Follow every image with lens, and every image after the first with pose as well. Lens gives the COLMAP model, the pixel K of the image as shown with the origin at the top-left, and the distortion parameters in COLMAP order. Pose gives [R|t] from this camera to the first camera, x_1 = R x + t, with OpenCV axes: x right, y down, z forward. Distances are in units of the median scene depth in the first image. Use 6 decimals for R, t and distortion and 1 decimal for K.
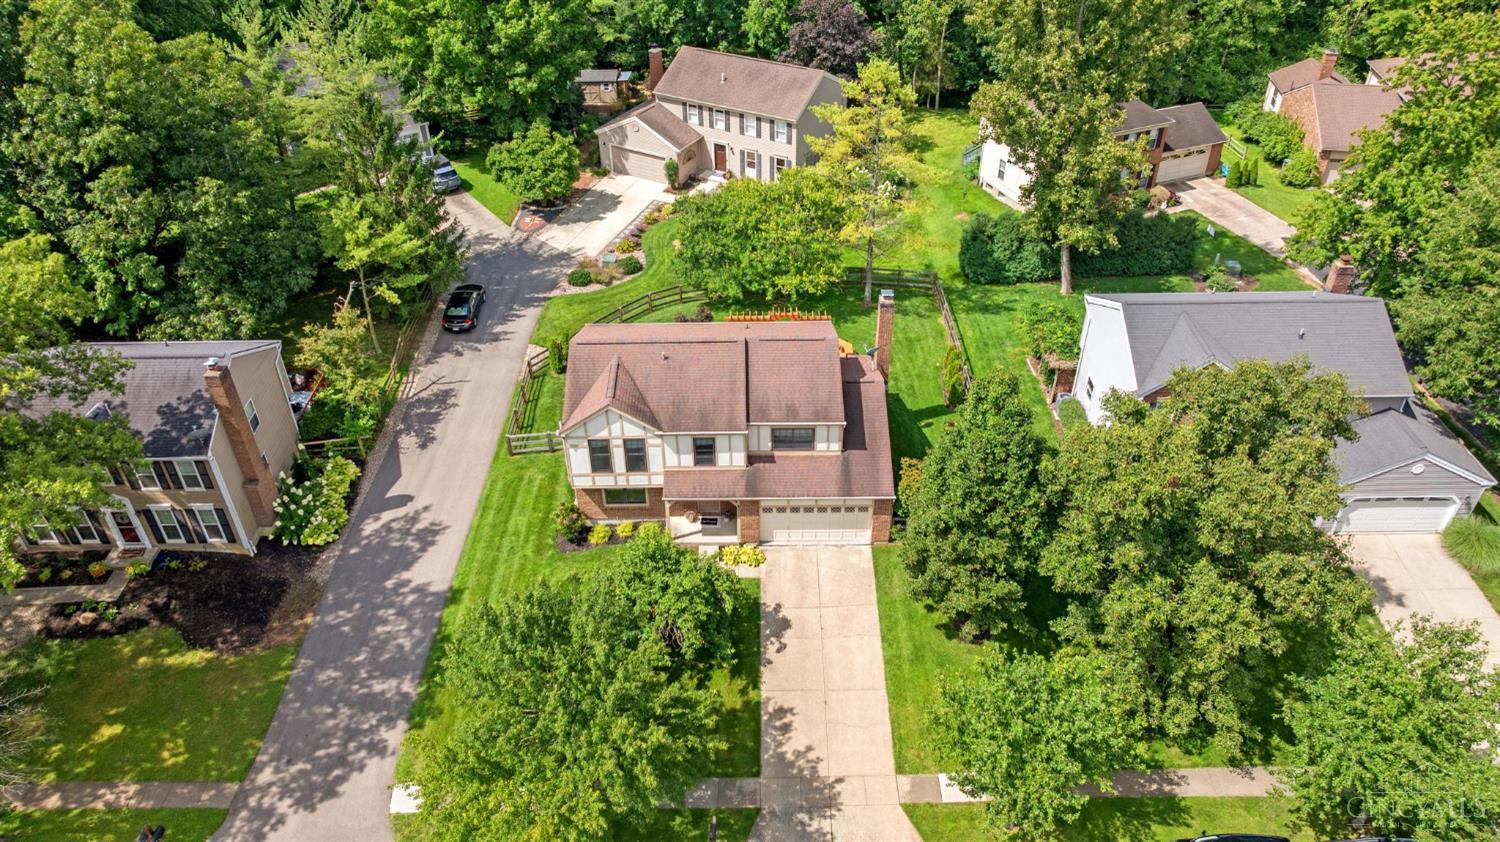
lens RADIAL K [[1062.8, 0, 749.9], [0, 1062.8, 418.1], [0, 0, 1]] dist [-0.027170, -0.004501]
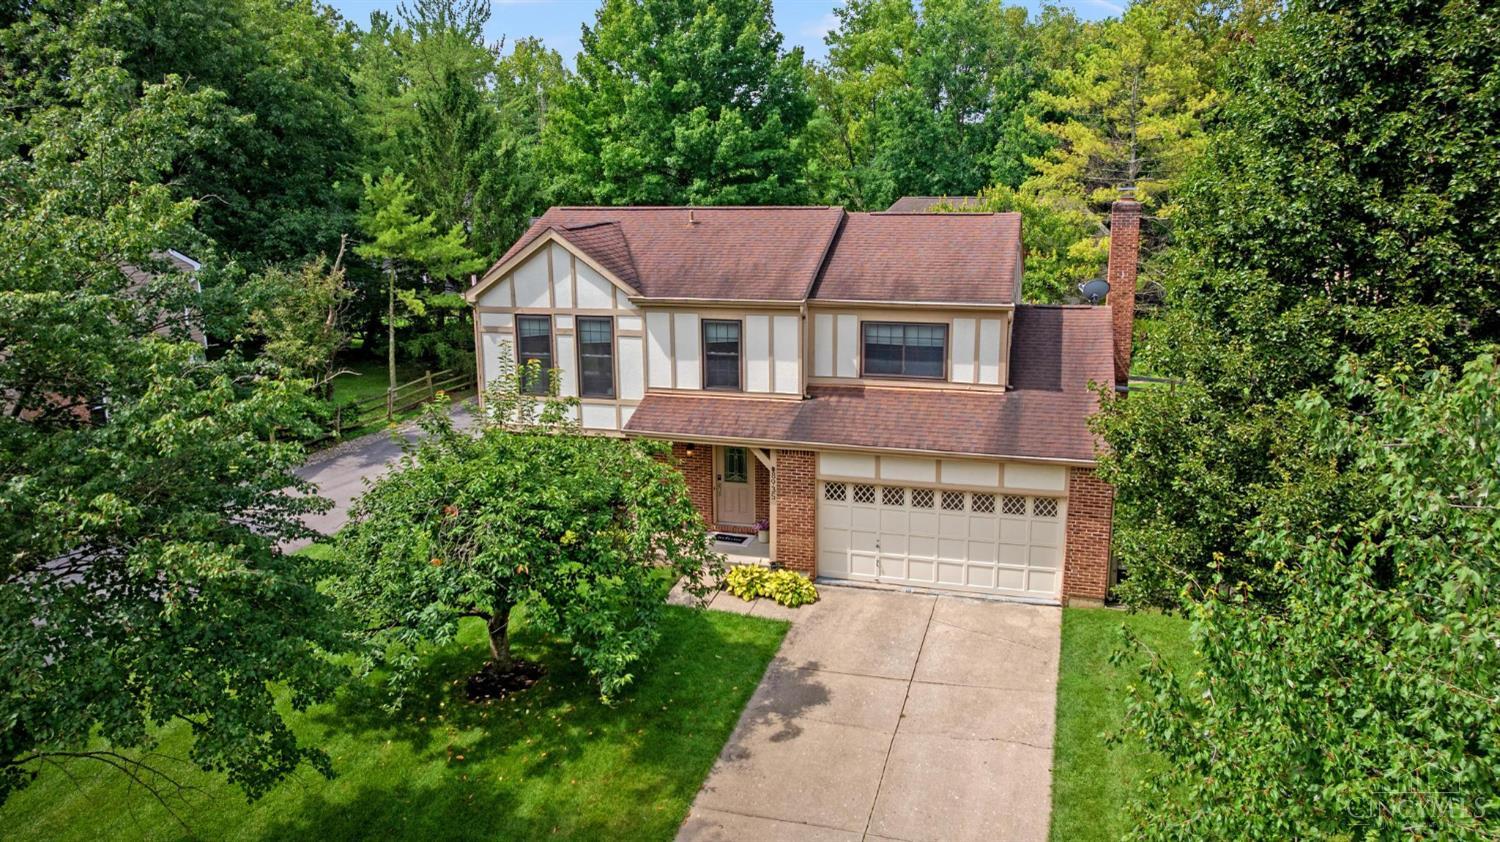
lens RADIAL K [[1062.8, 0, 749.6], [0, 1062.8, 420.2], [0, 0, 1]] dist [-0.027170, -0.004501]
pose [[0.957557, 0.066099, -0.280563, 0.112027], [-0.175418, 0.905984, -0.385255, 0.249847], [0.228721, 0.418119, 0.879126, 0.572005]]
